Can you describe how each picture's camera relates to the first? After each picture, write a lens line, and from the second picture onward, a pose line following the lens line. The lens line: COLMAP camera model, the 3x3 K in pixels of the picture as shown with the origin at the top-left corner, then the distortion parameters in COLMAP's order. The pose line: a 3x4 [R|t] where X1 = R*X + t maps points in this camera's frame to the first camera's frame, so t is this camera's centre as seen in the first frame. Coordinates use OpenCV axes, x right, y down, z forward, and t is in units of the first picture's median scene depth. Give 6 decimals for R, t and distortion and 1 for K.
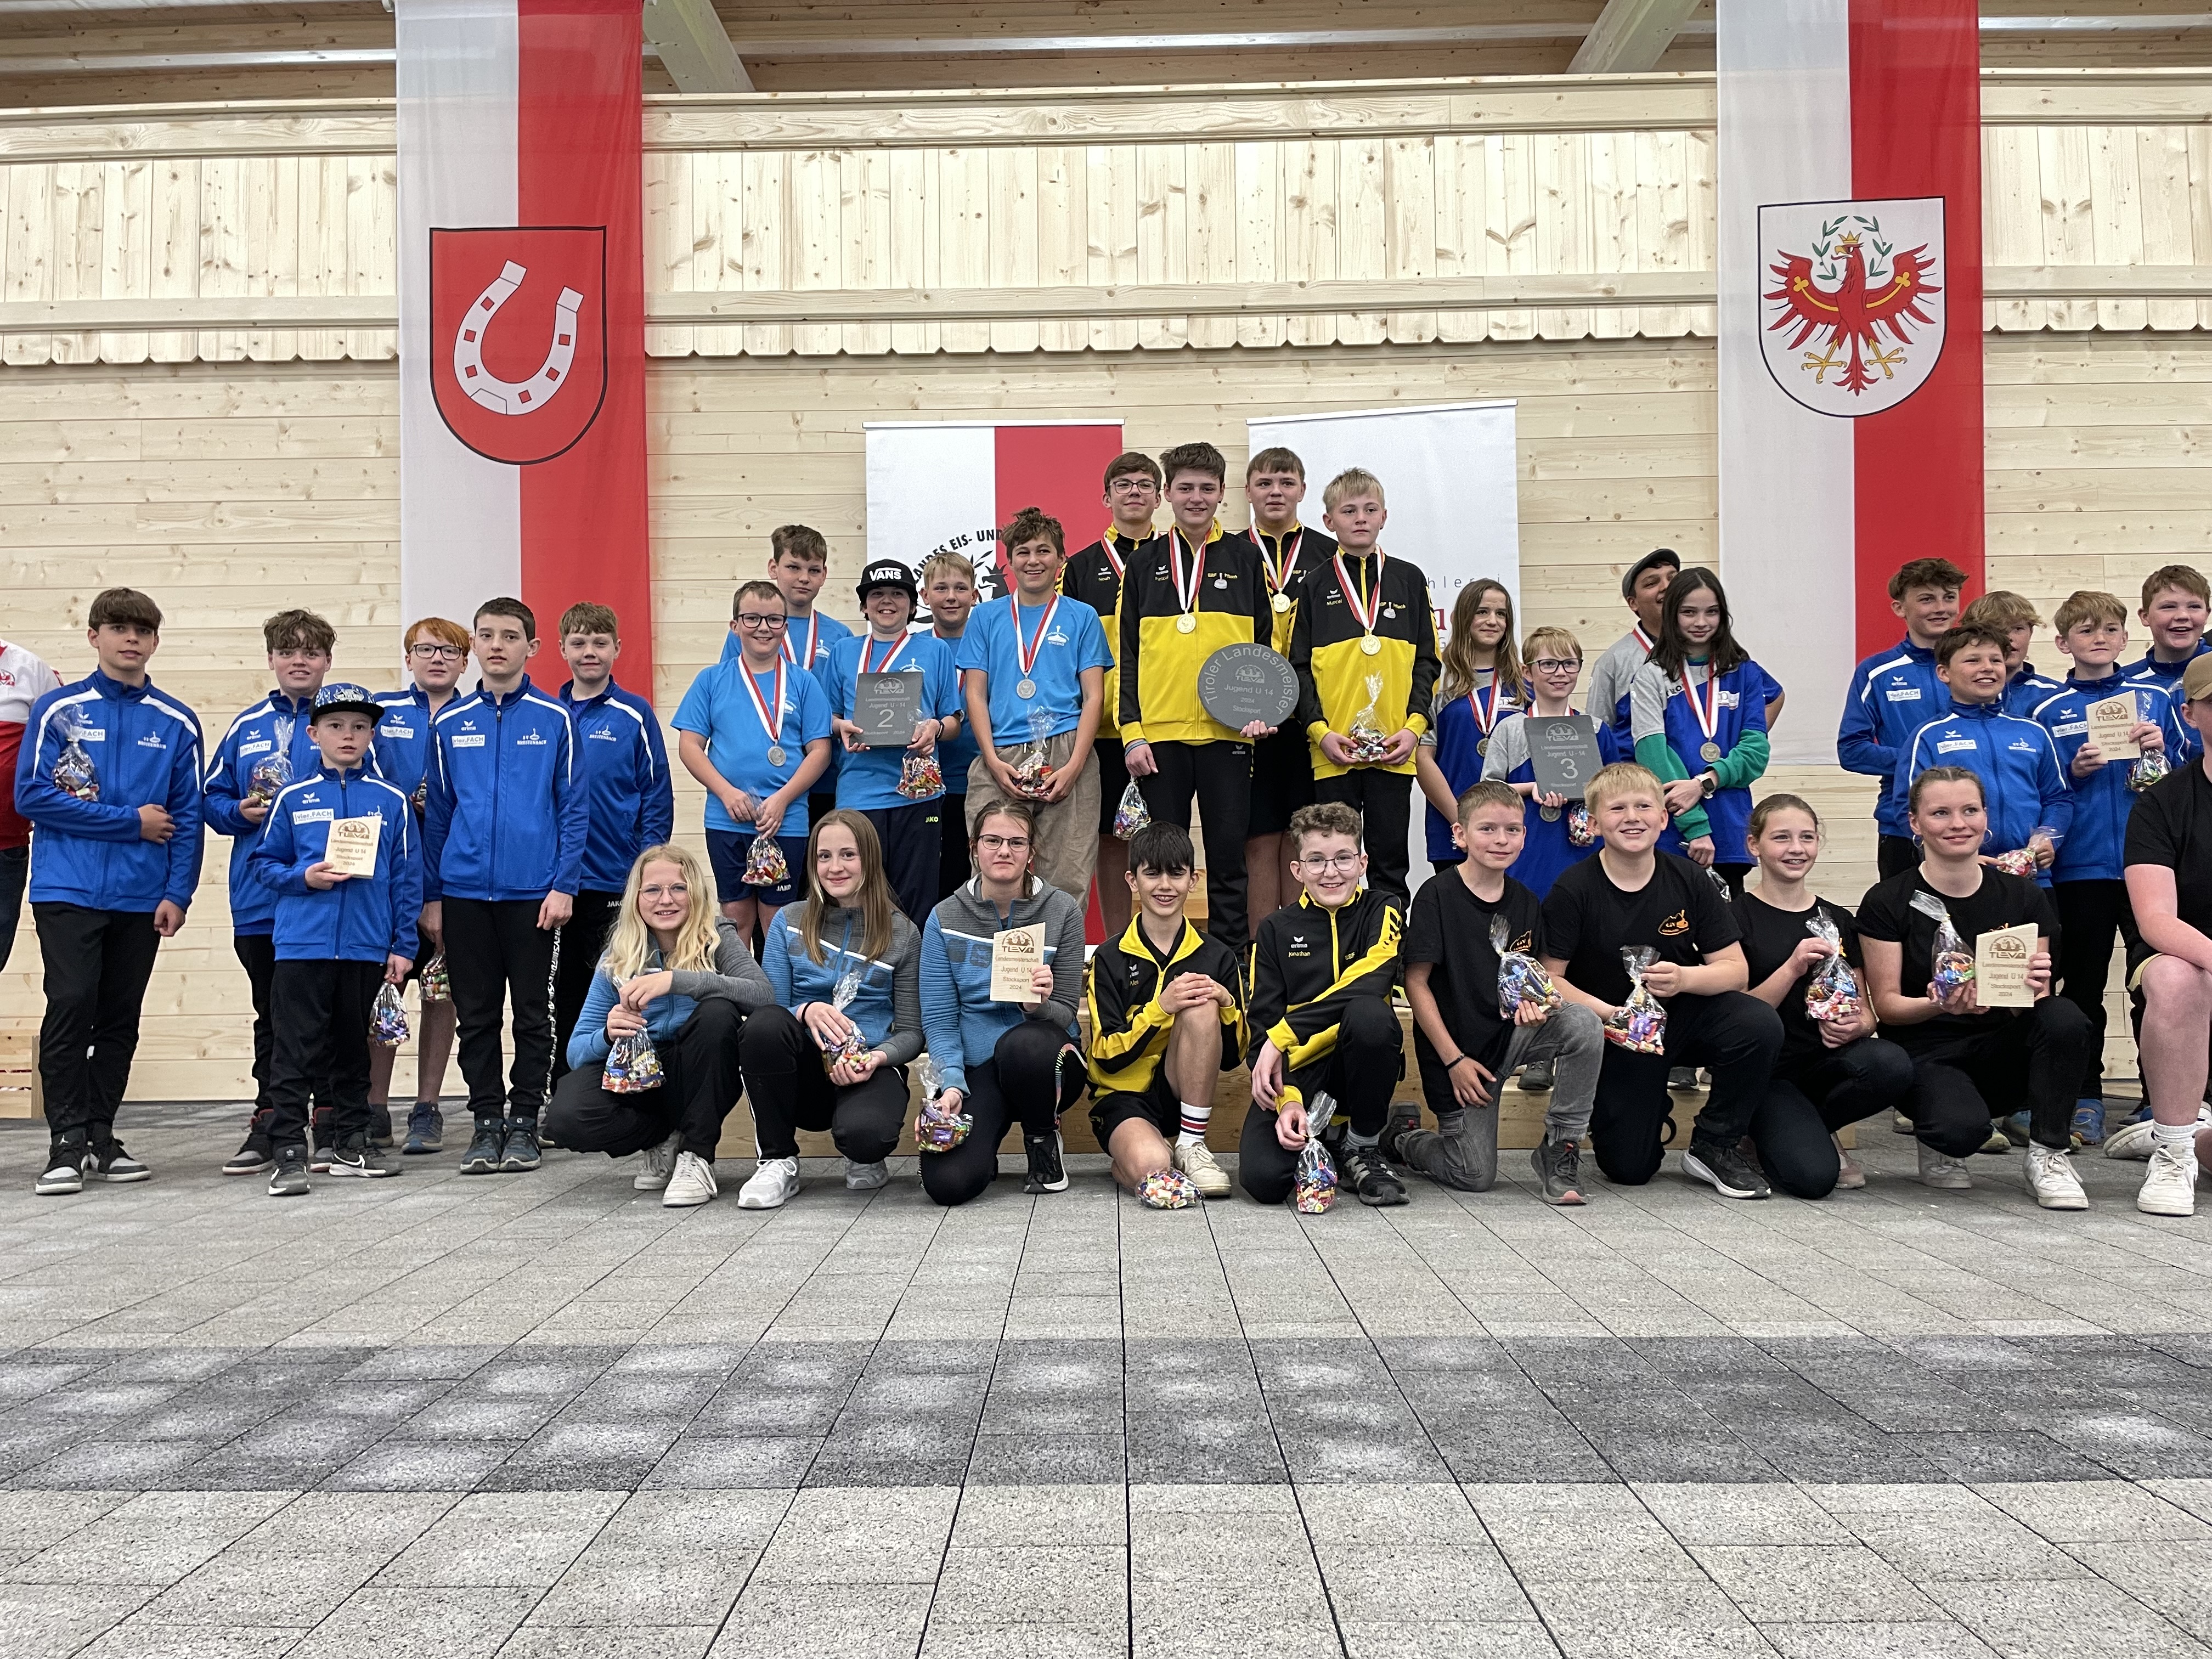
lens RADIAL K [[1666.7, 0, 1088.0], [0, 1666.7, 808.2], [0, 0, 1]] dist [0.090493, -0.118425]
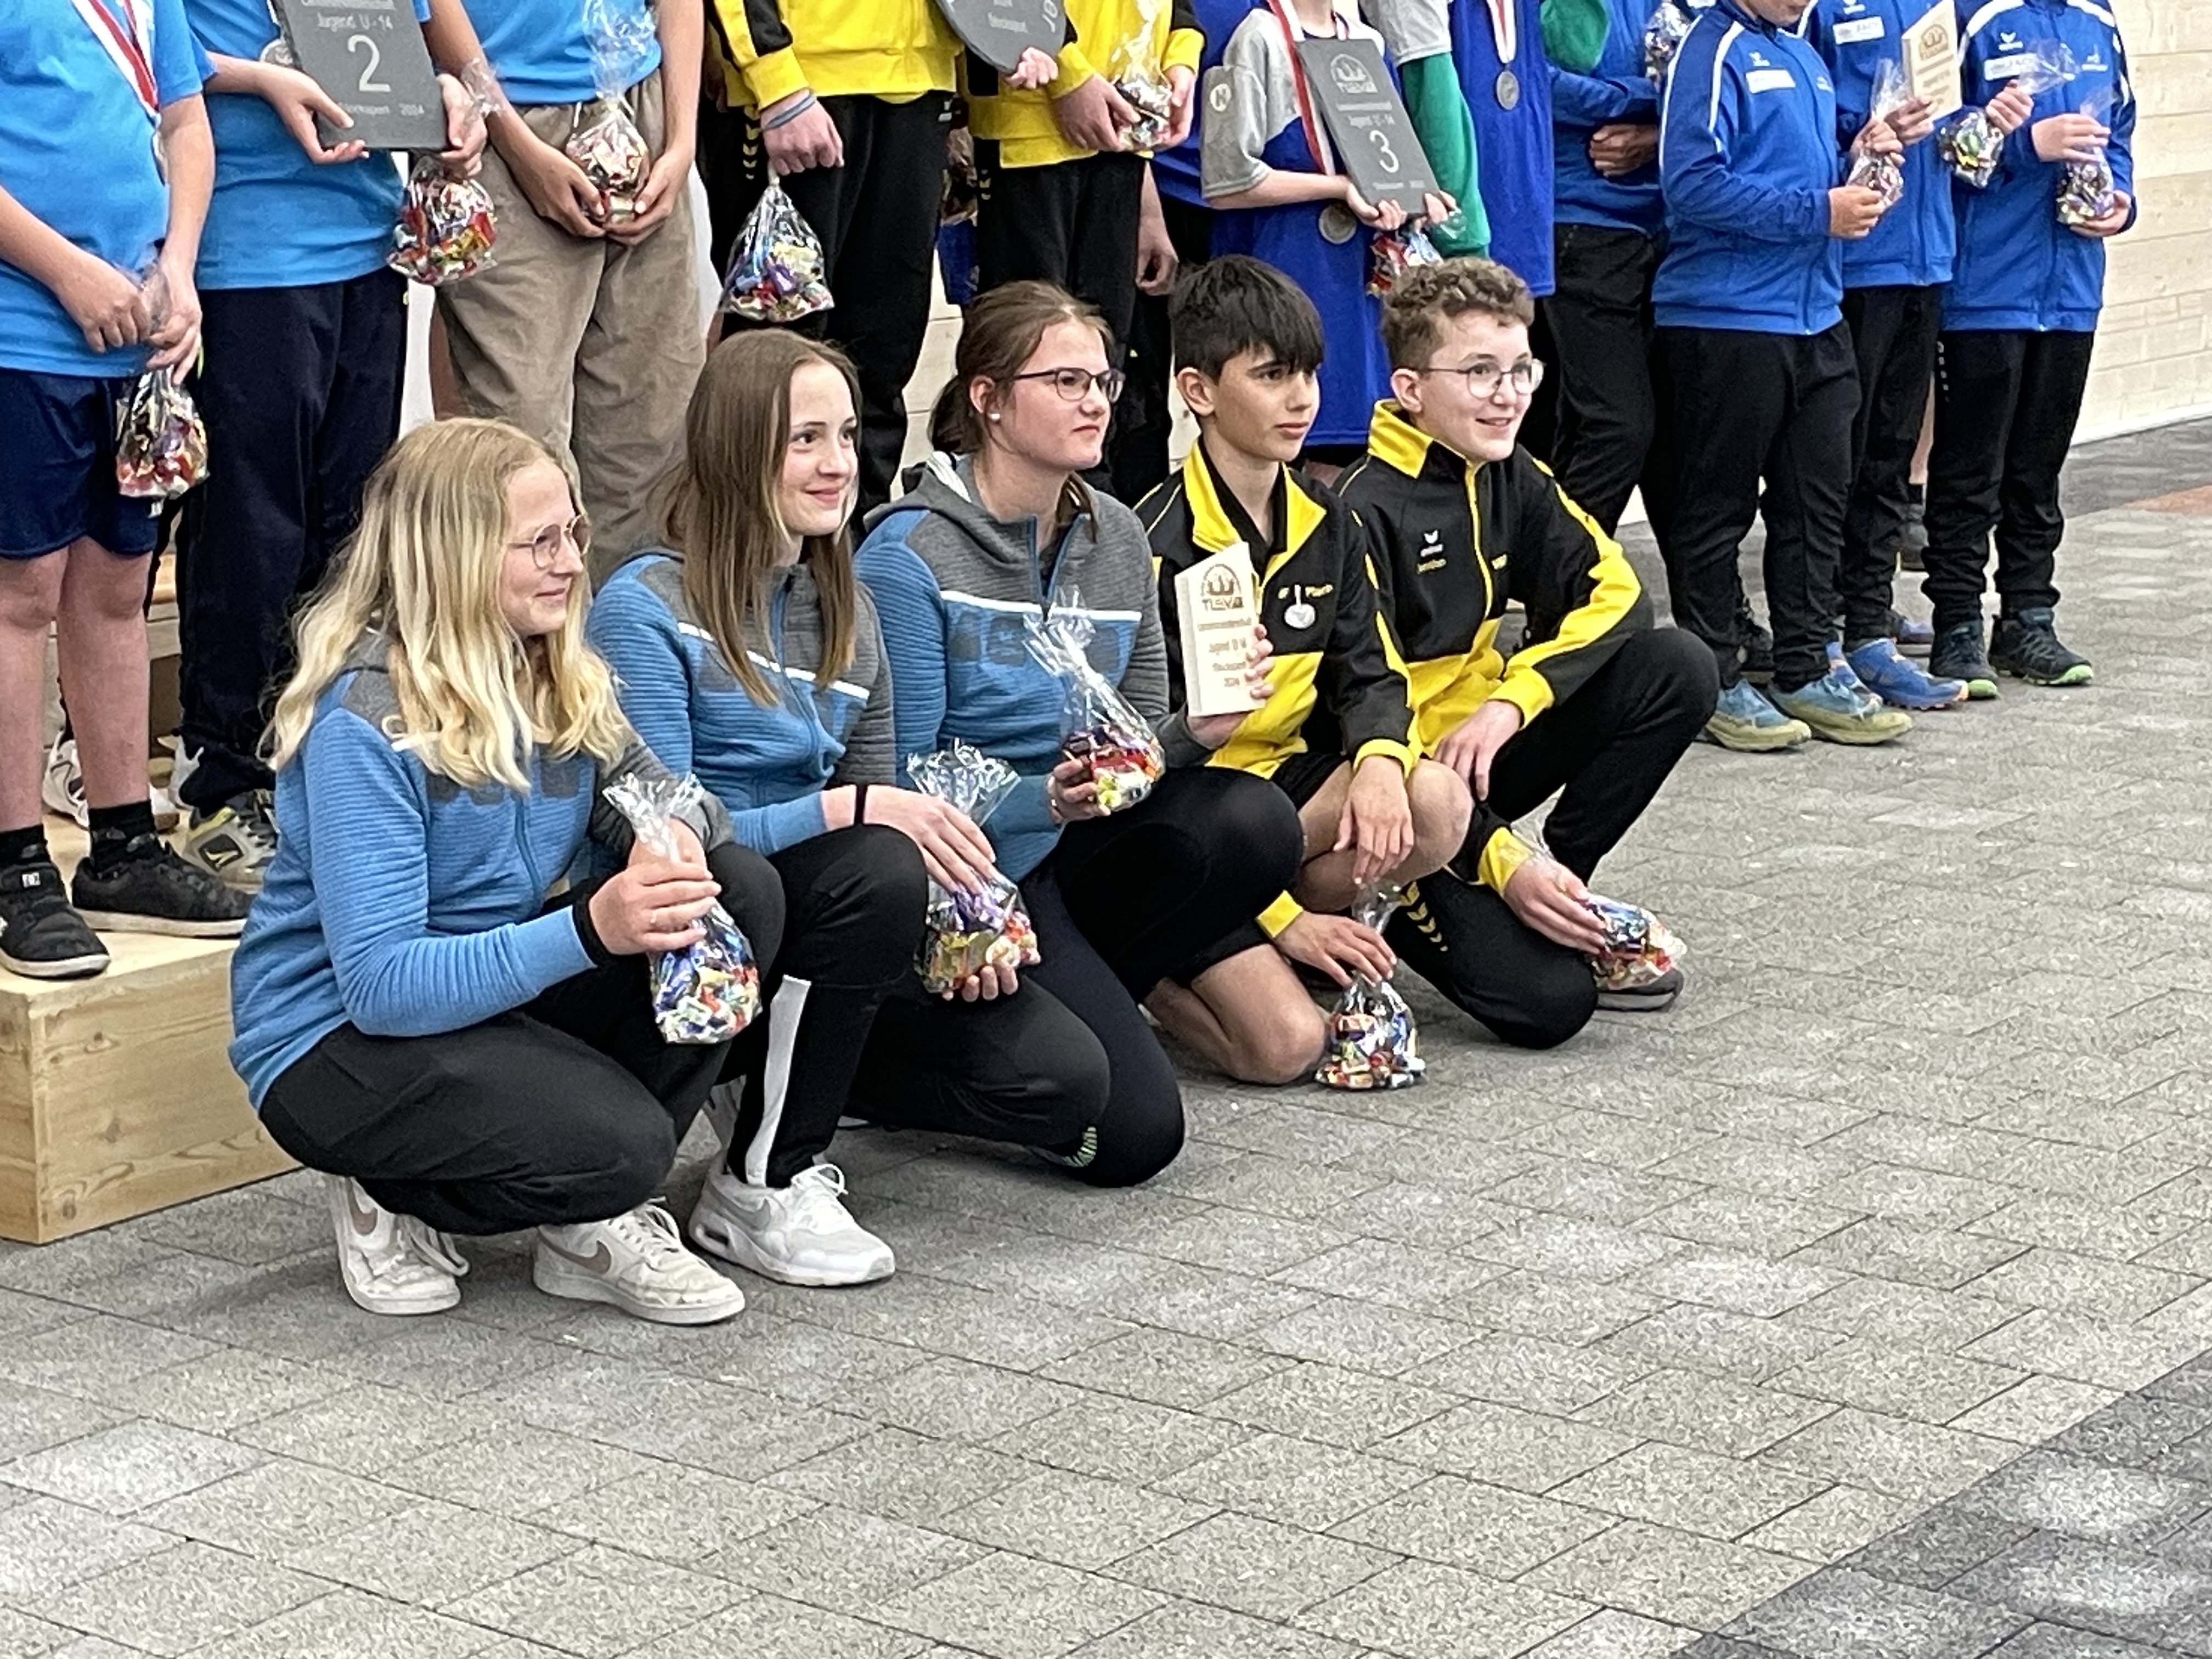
lens RADIAL K [[4564.4, 0, 1117.8], [0, 4564.4, 841.7], [0, 0, 1]] dist [0.158995, 0.000000]
pose [[0.602429, -0.146990, 0.784521, -0.668336], [-0.048592, 0.974320, 0.219864, -0.088144], [-0.796692, -0.170573, 0.579816, 0.165772]]
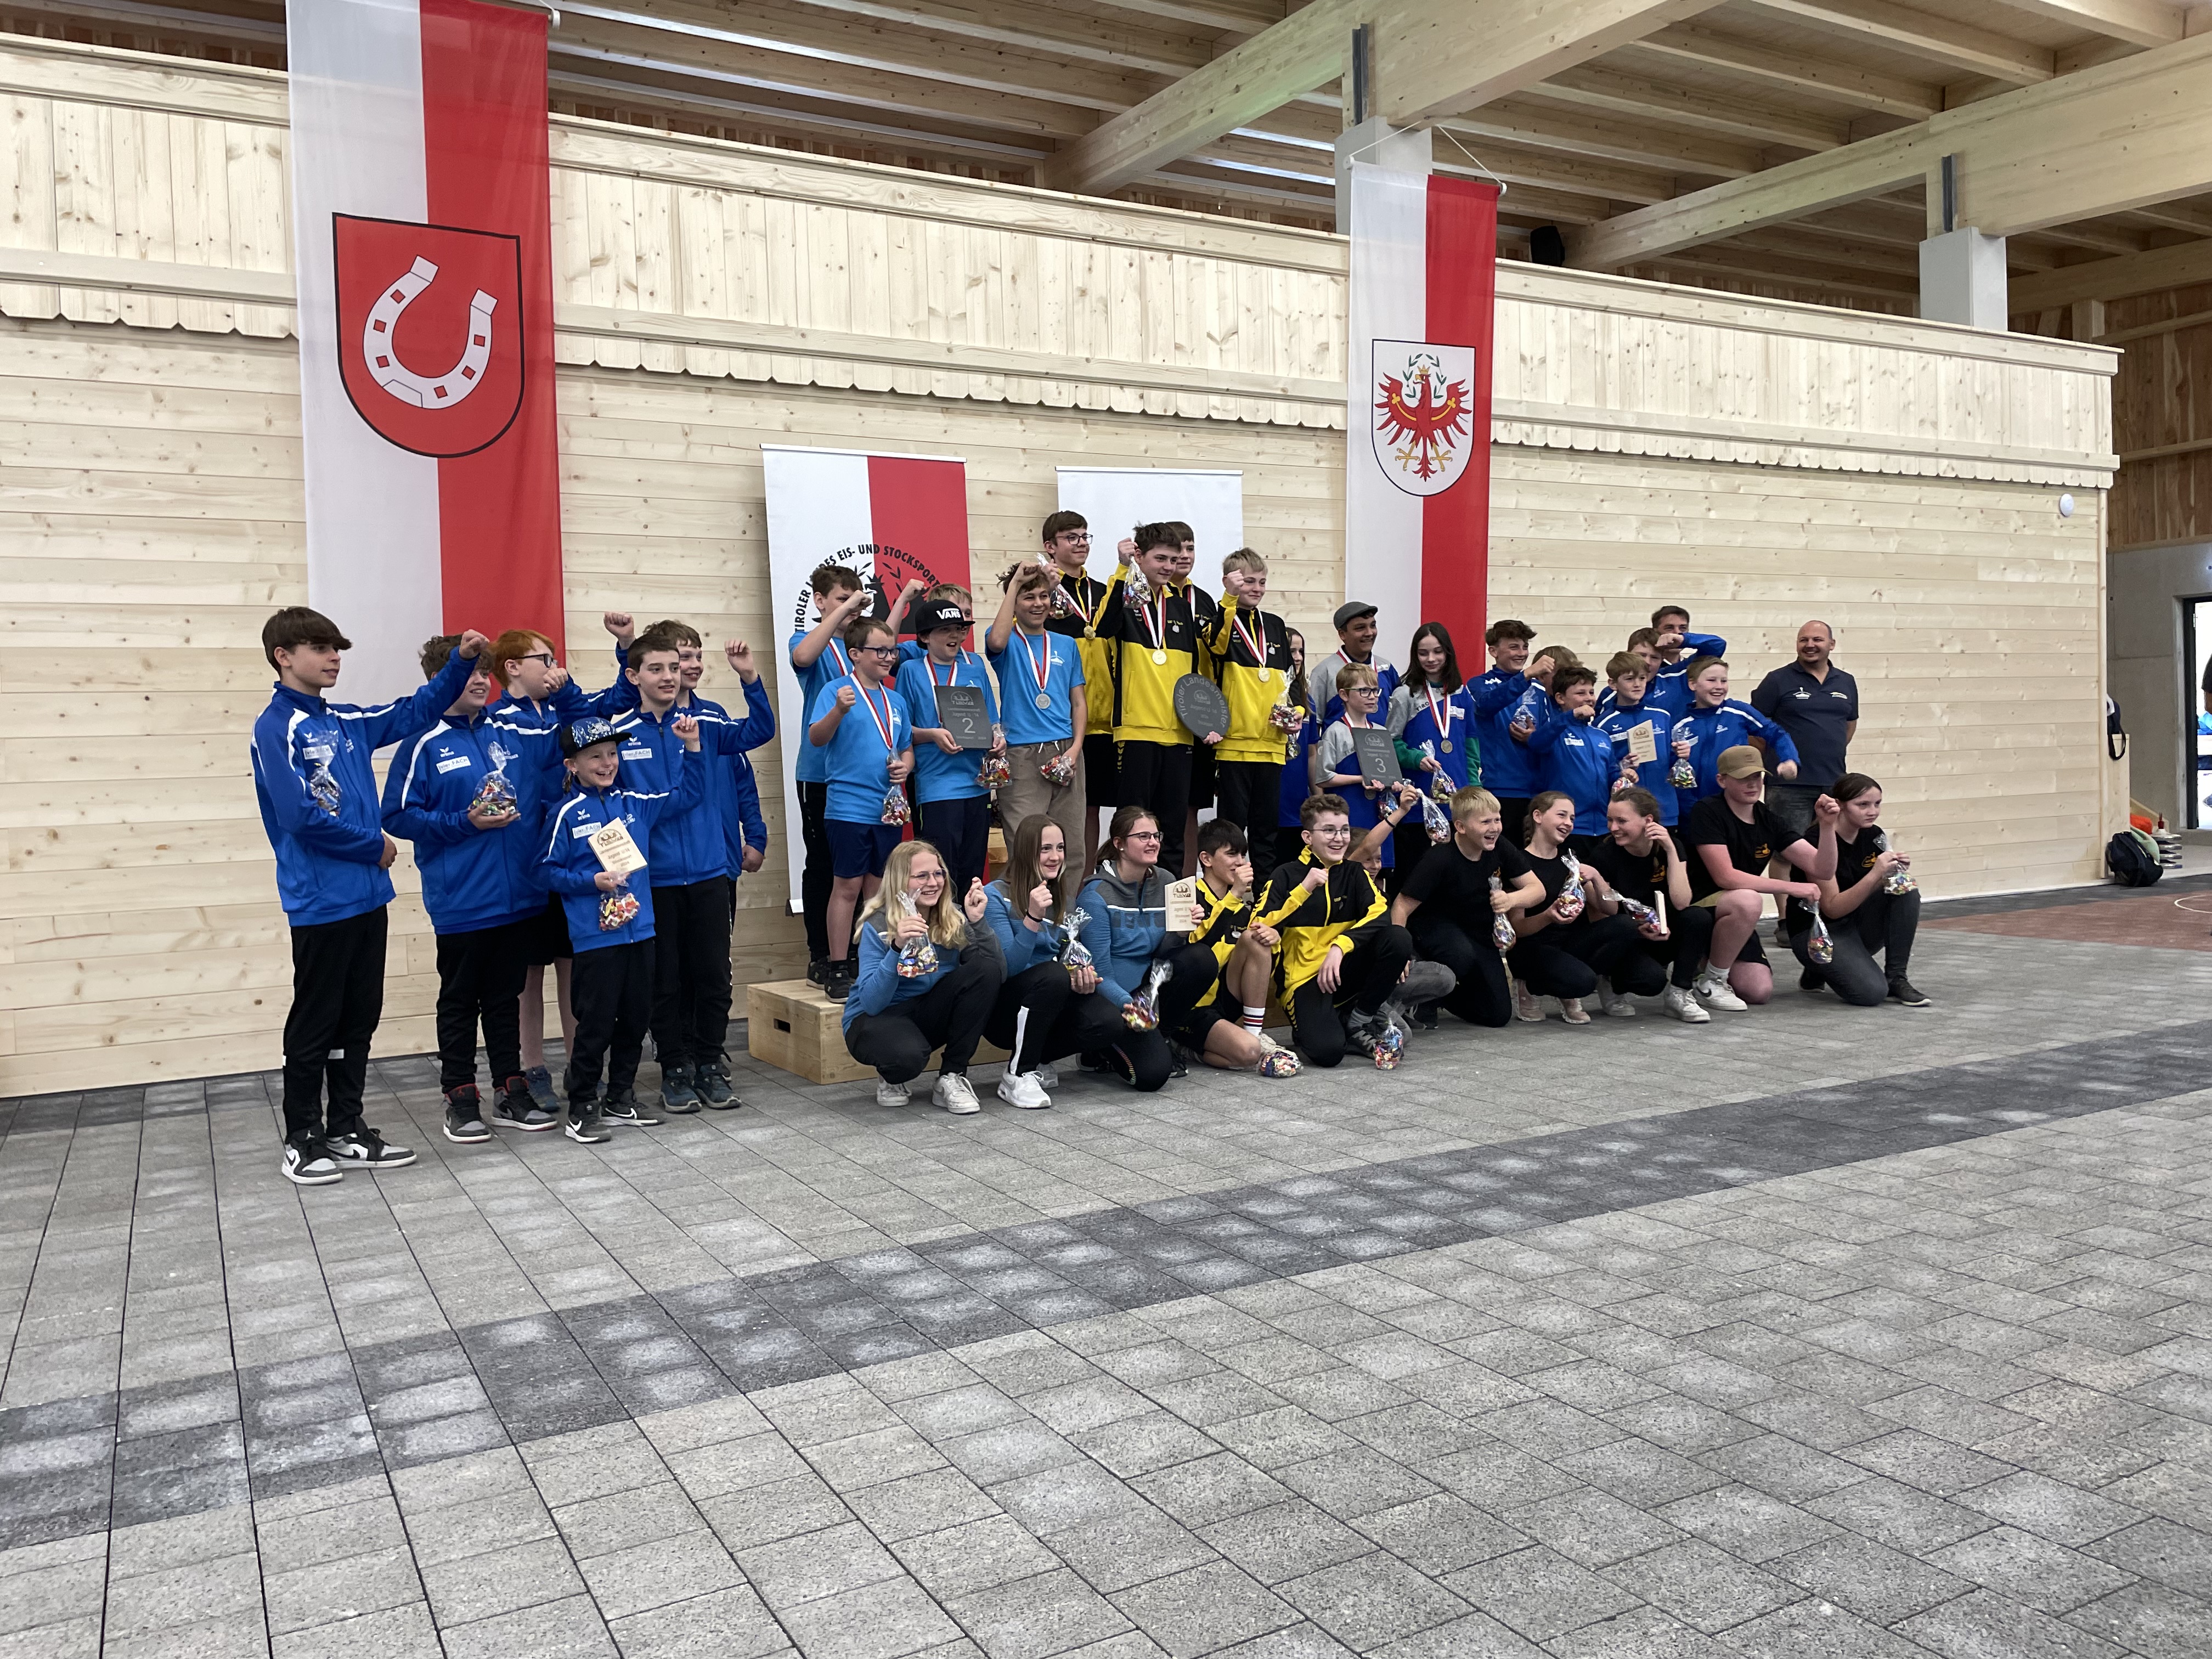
lens RADIAL K [[1666.7, 0, 1086.1], [0, 1666.7, 806.0], [0, 0, 1]] dist [0.090493, -0.118425]
pose [[0.870849, -0.028479, 0.490725, -0.507416], [-0.008817, 0.997255, 0.073521, -0.068578], [-0.491472, -0.068353, 0.868207, -0.123410]]
